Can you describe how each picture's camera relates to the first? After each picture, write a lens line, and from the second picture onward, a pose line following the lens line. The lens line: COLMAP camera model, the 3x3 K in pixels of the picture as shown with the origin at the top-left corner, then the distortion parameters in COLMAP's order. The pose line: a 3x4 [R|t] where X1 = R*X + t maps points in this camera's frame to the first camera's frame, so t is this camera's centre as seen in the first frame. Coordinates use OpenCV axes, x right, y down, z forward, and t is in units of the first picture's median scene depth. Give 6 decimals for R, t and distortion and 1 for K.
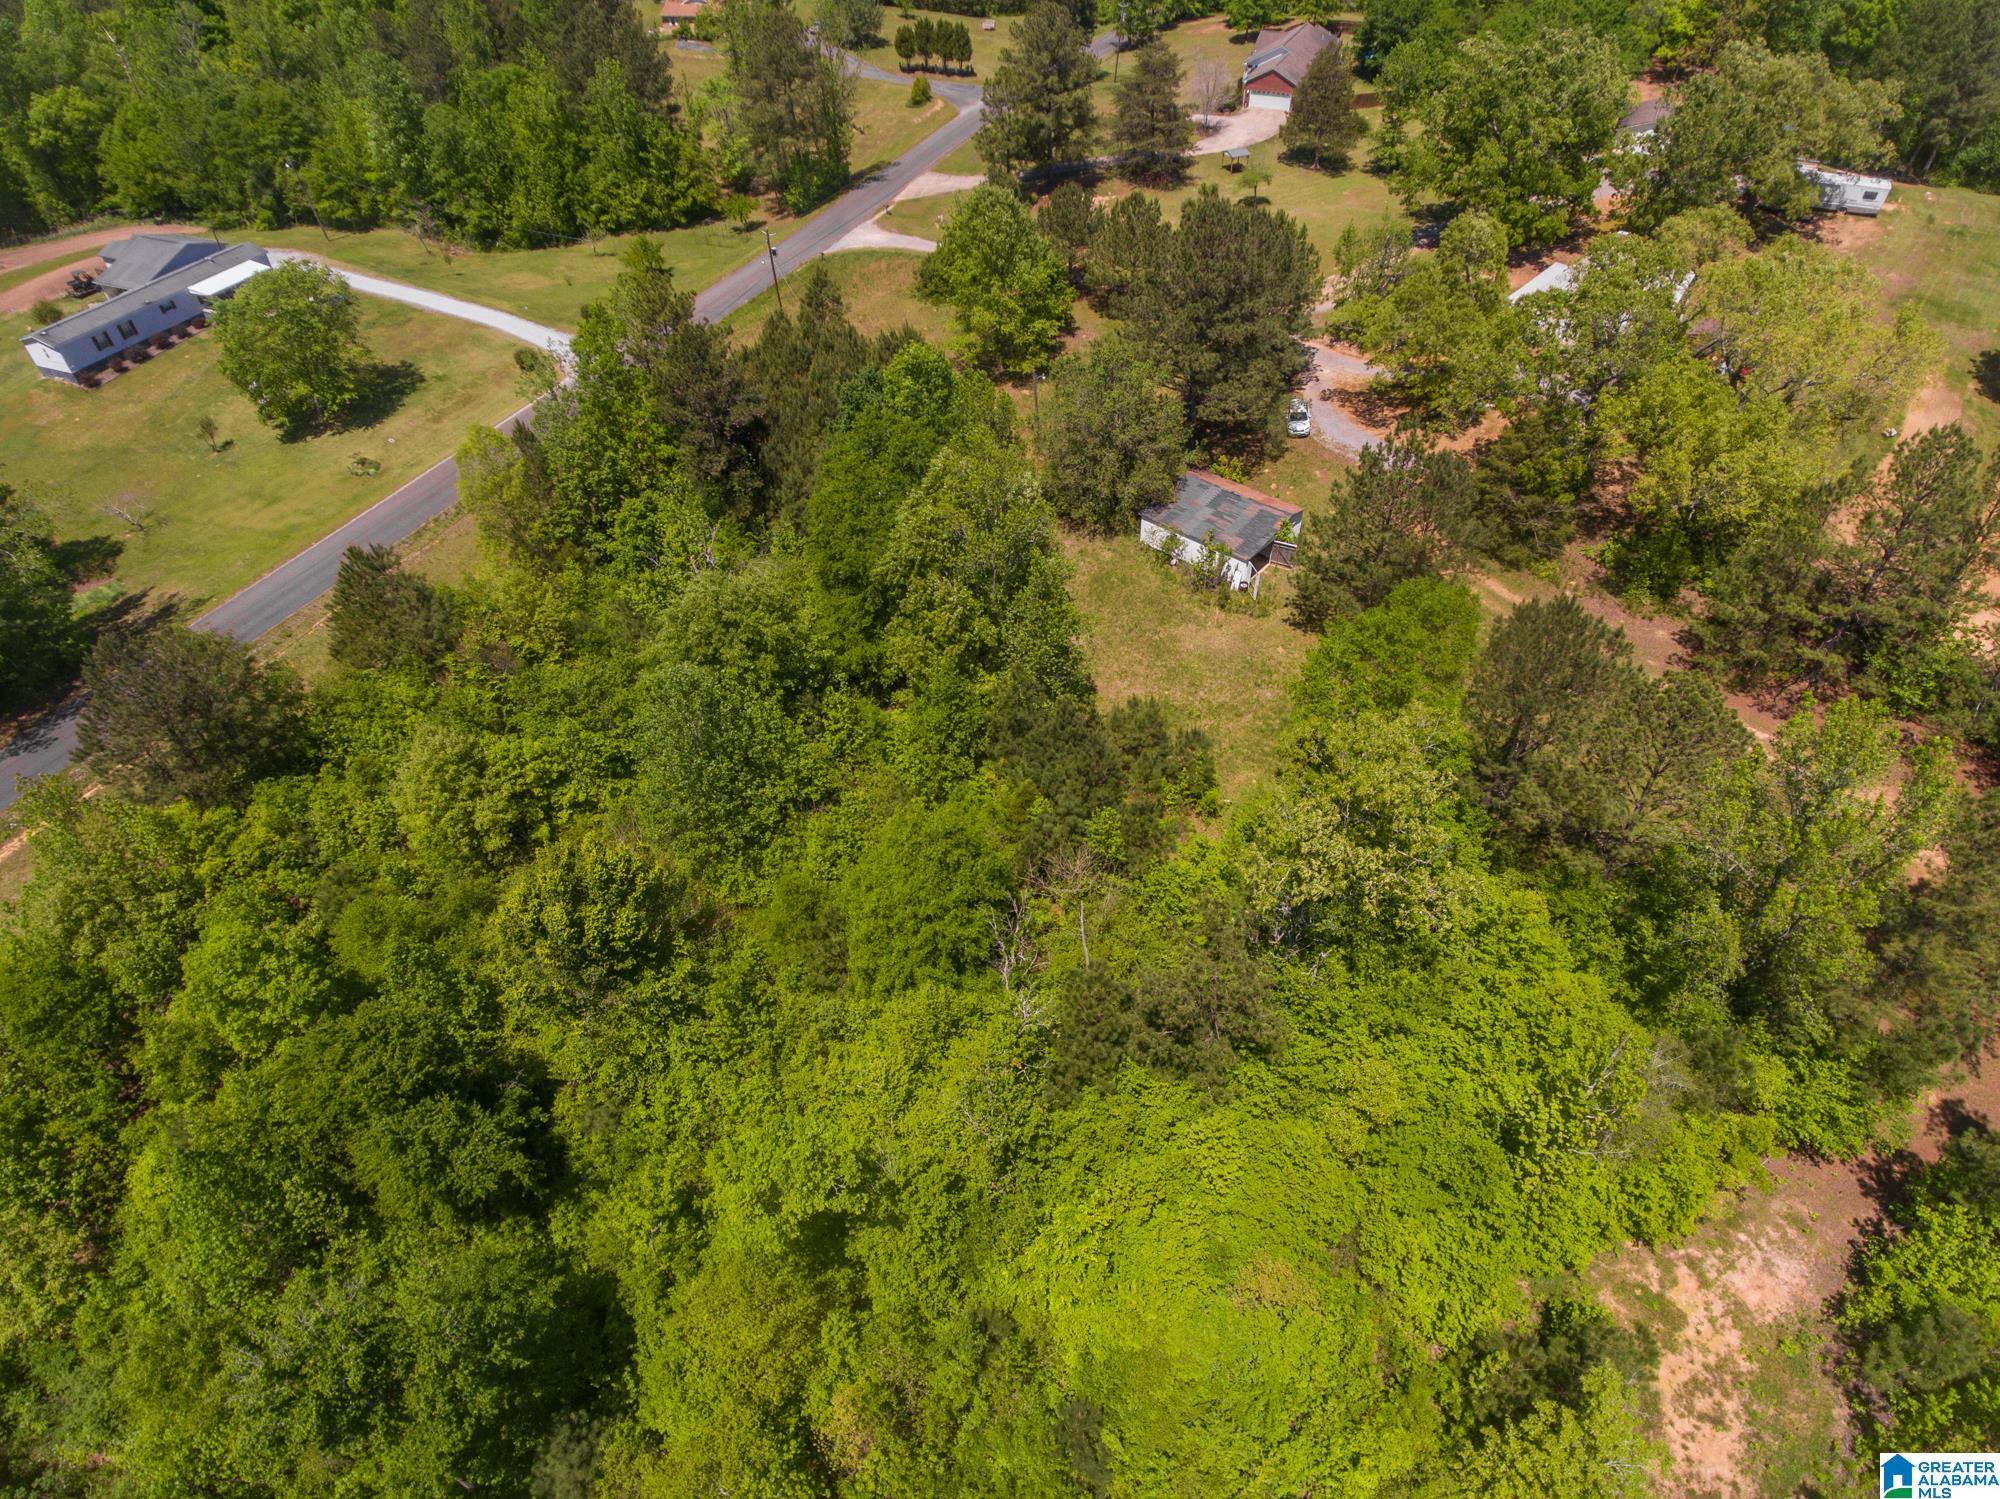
lens RADIAL K [[1172.4, 0, 990.8], [0, 1172.4, 745.0], [0, 0, 1]] dist [0.002160, -0.003949]
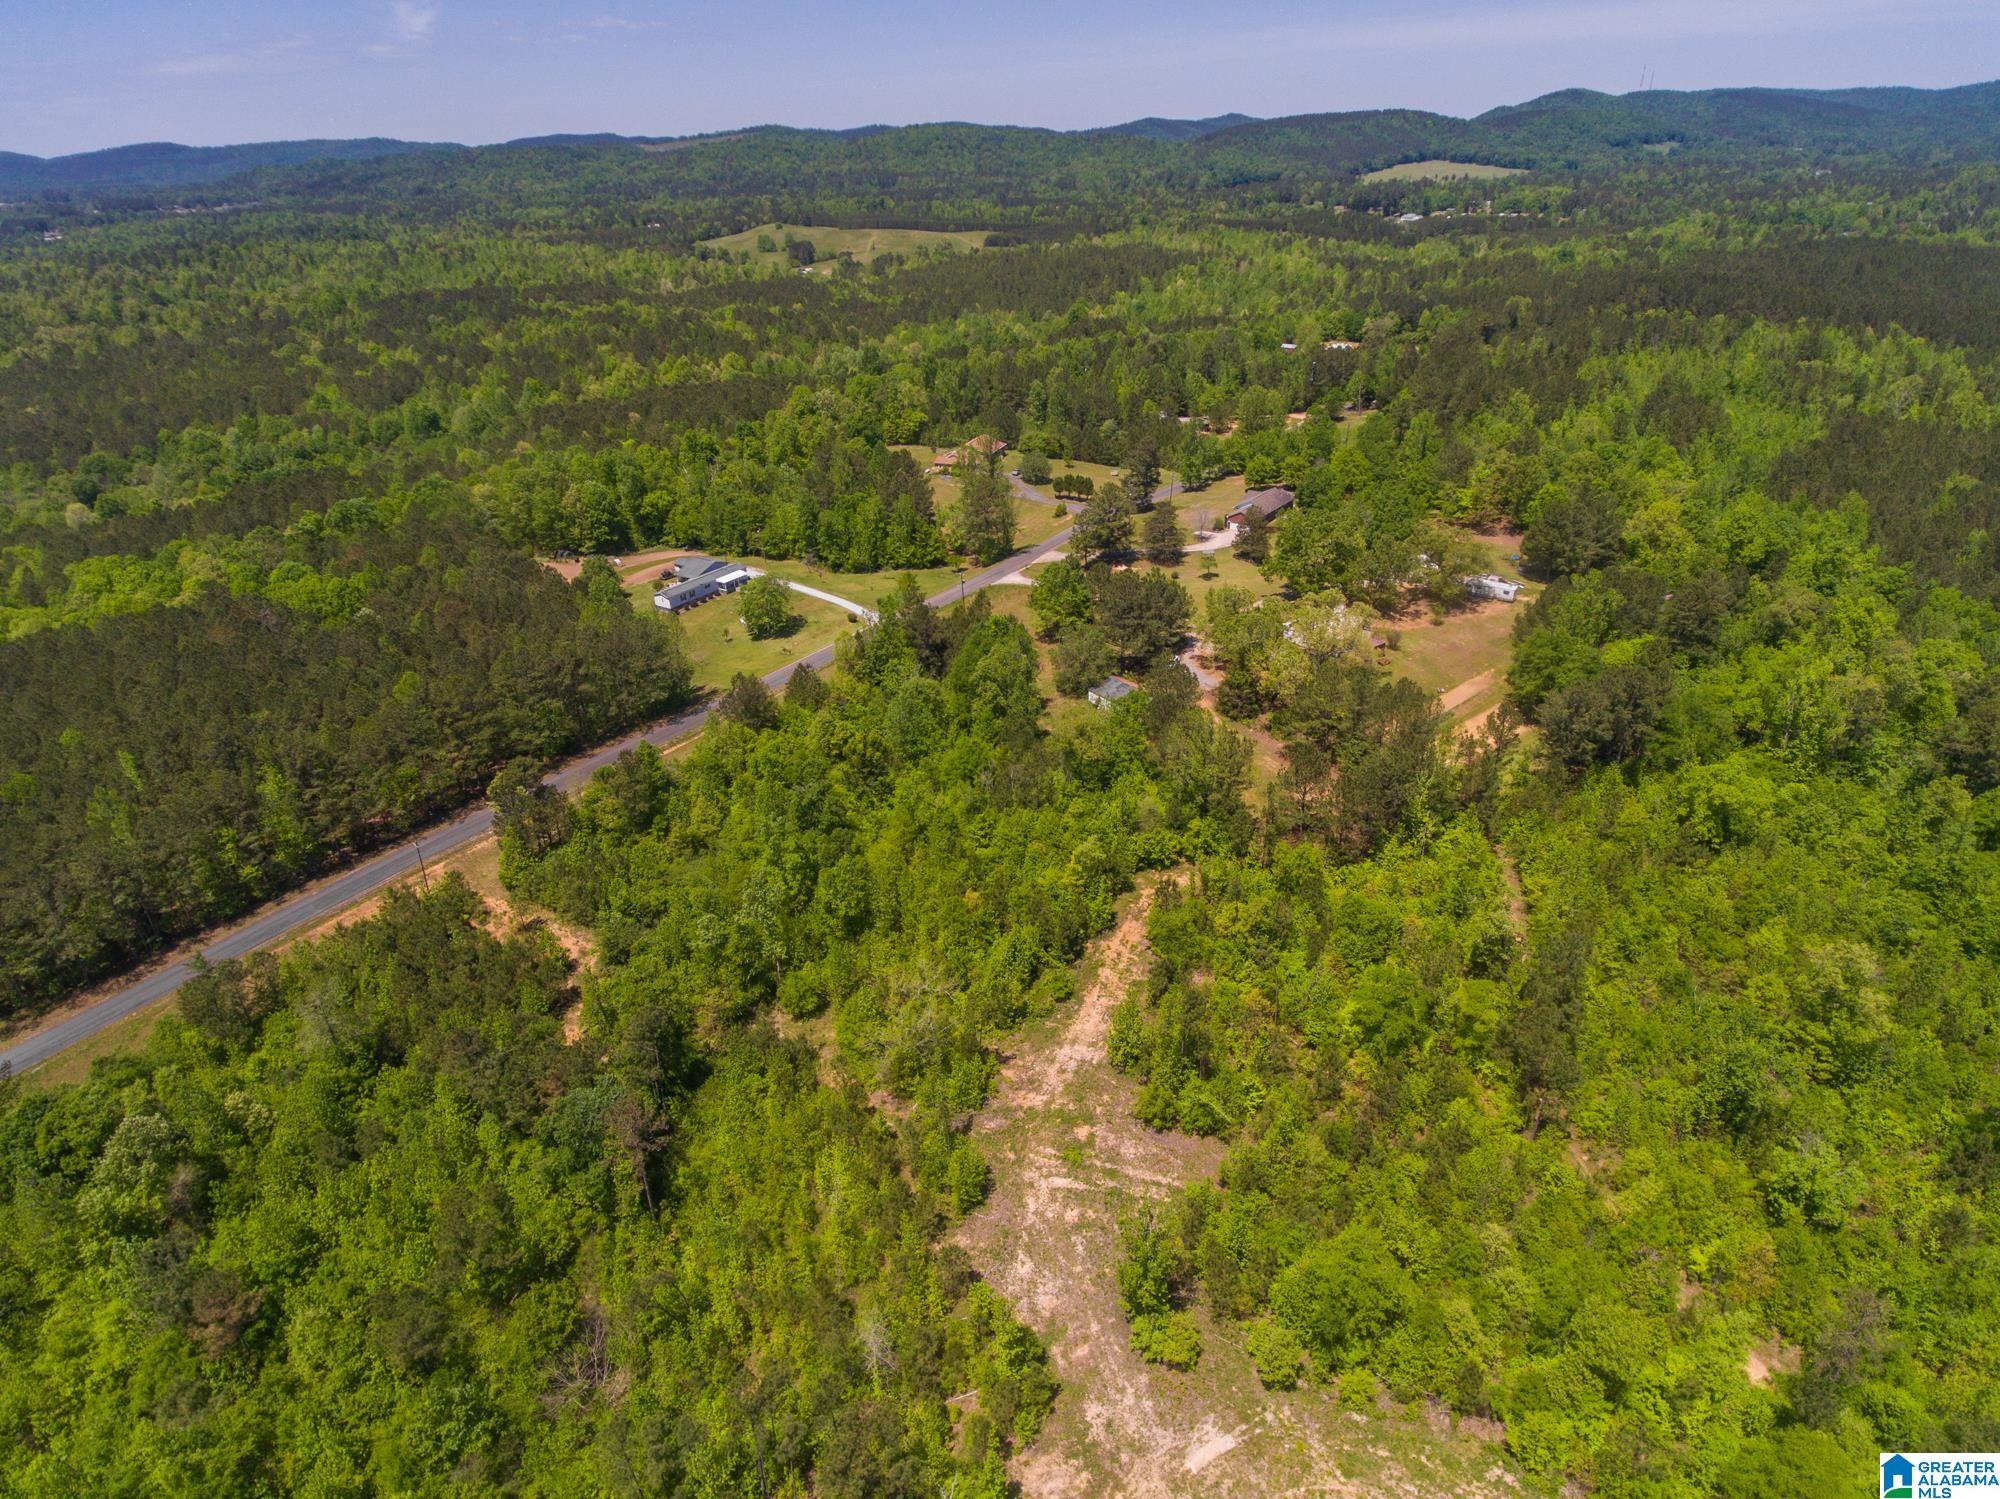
lens RADIAL K [[1172.4, 0, 994.6], [0, 1172.4, 747.6], [0, 0, 1]] dist [0.002160, -0.003949]
pose [[0.980715, 0.090949, -0.172991, 0.243128], [-0.133447, 0.958293, -0.252719, 0.373126], [0.142791, 0.270931, 0.951949, -0.877985]]
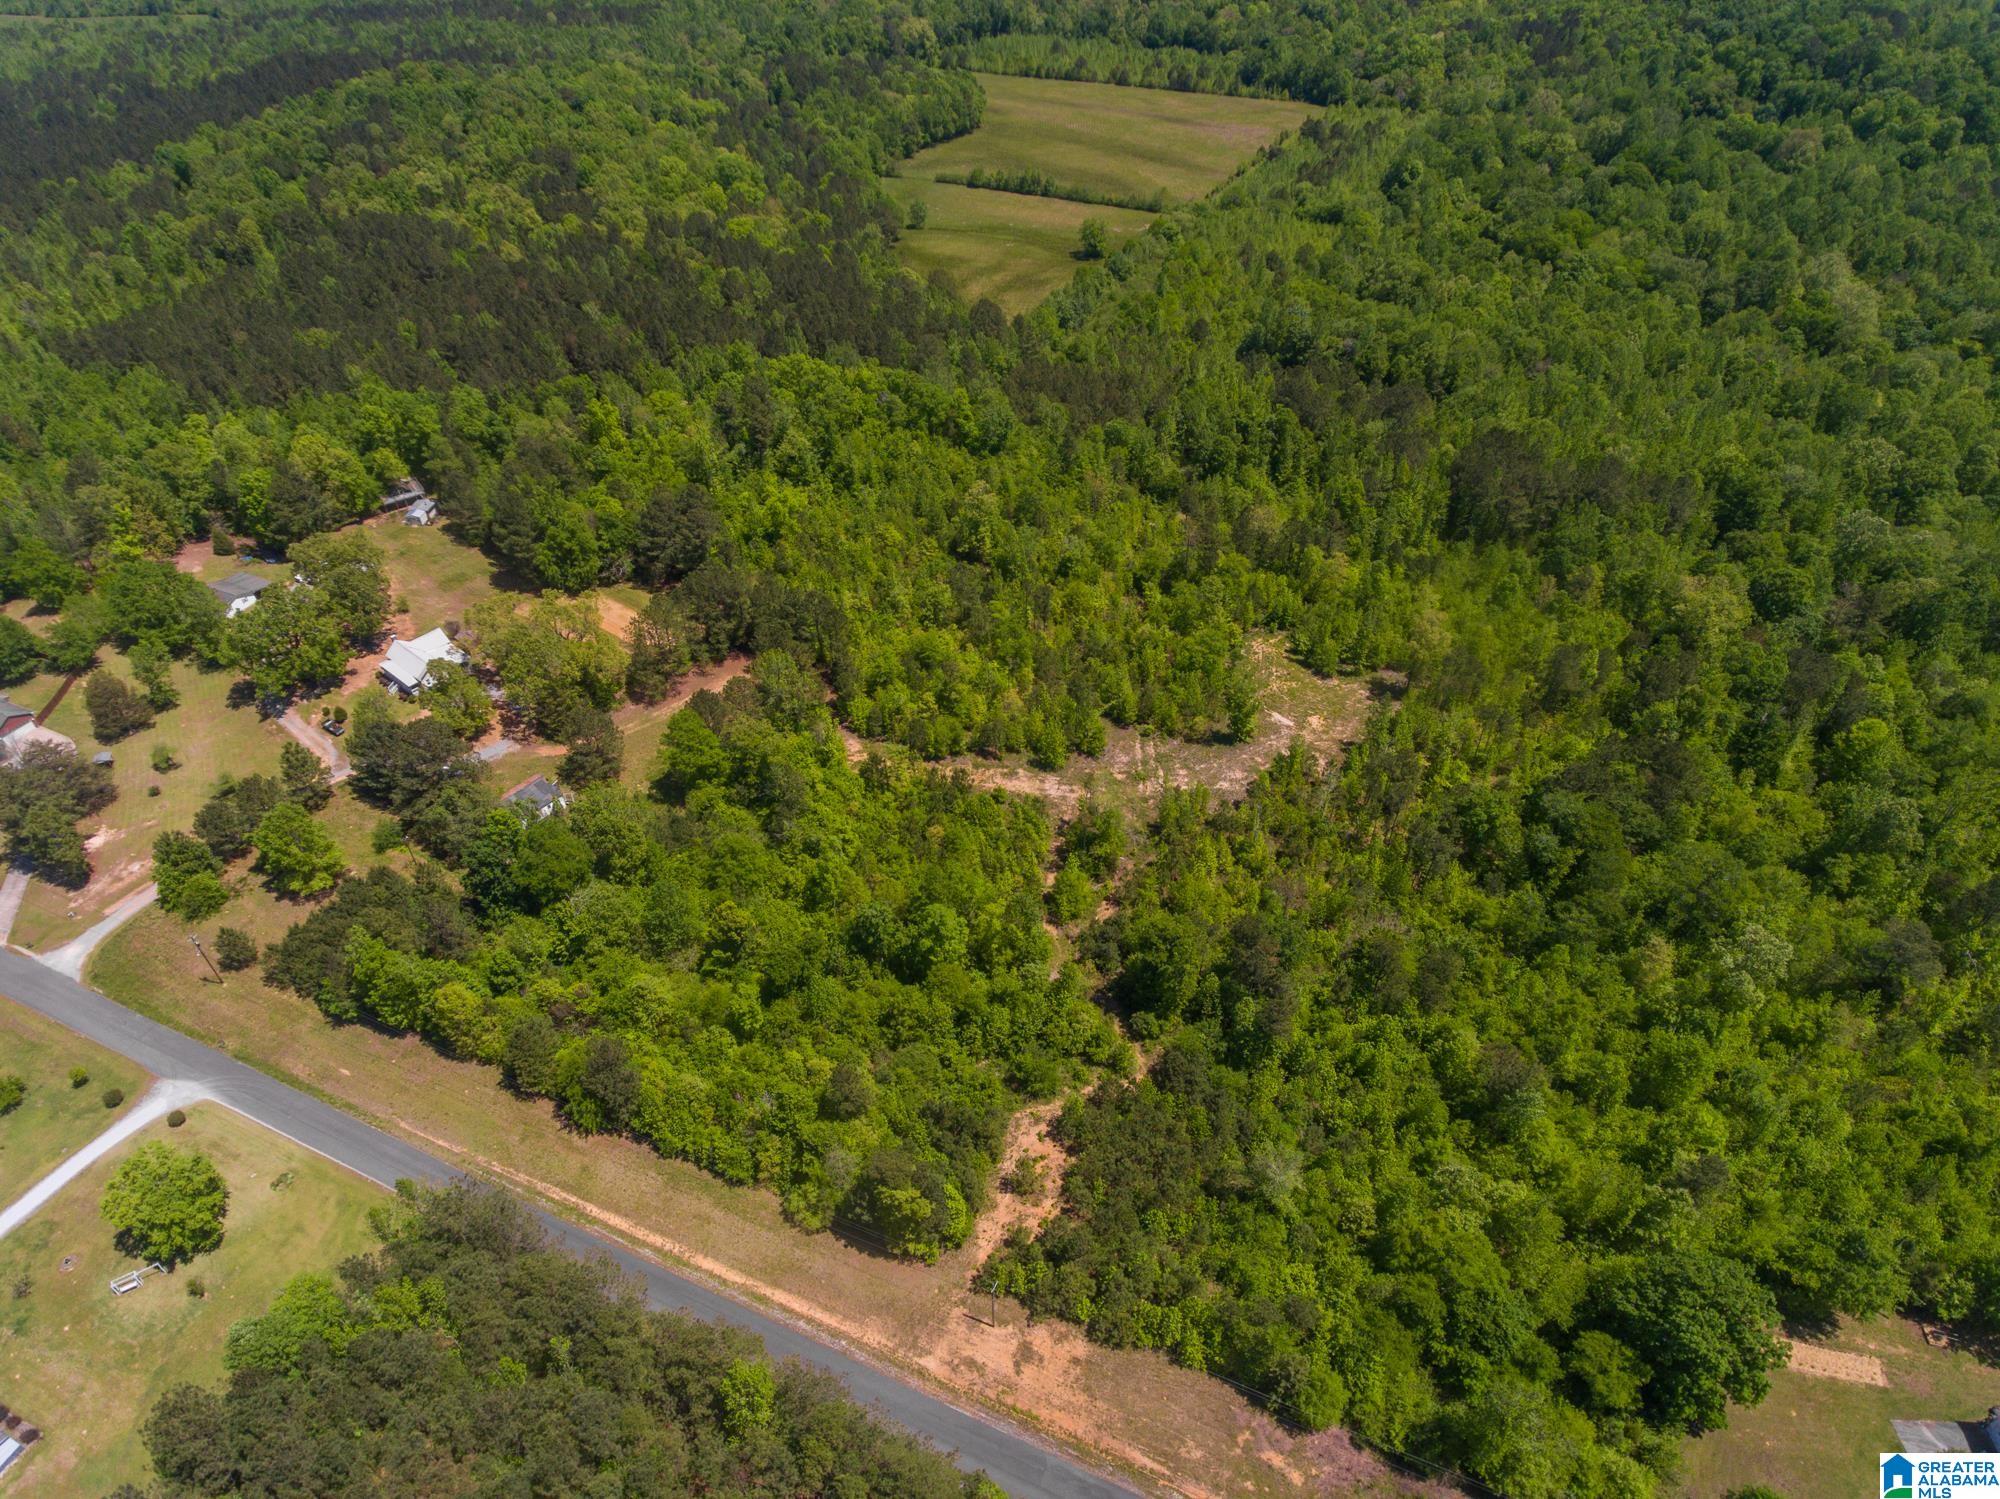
lens RADIAL K [[1172.4, 0, 995.9], [0, 1172.4, 744.3], [0, 0, 1]] dist [0.002160, -0.003949]
pose [[-0.034452, -0.618258, 0.785220, -1.014469], [0.696948, 0.548254, 0.462257, -0.436233], [-0.716294, 0.563182, 0.412005, -0.429658]]
